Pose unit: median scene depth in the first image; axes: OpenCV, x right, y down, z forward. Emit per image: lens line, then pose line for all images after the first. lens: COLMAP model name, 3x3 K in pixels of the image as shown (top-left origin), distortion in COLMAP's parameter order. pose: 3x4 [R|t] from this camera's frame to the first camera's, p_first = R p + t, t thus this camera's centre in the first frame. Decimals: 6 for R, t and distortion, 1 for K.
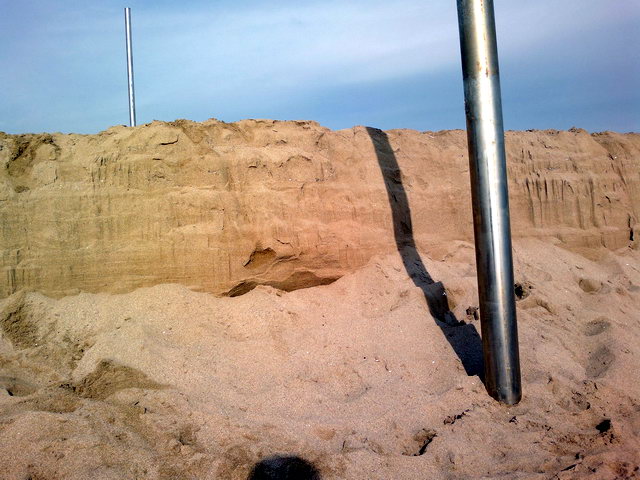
lens RADIAL K [[567.0, 0, 320.0], [0, 567.0, 240.0], [0, 0, 1]] dist [-0.043901, 0.013749]
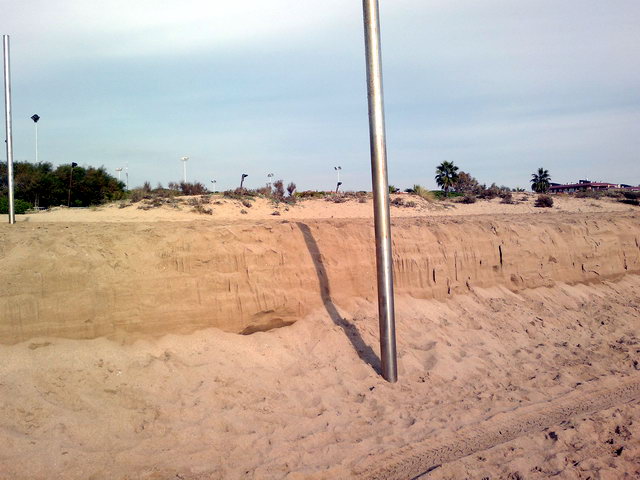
lens RADIAL K [[567.0, 0, 320.0], [0, 567.0, 240.0], [0, 0, 1]] dist [-0.043901, 0.013749]
pose [[0.965983, 0.021280, 0.257728, -0.318678], [-0.012787, 0.999320, -0.034586, -0.115607], [-0.258288, 0.030114, 0.965598, -0.664941]]
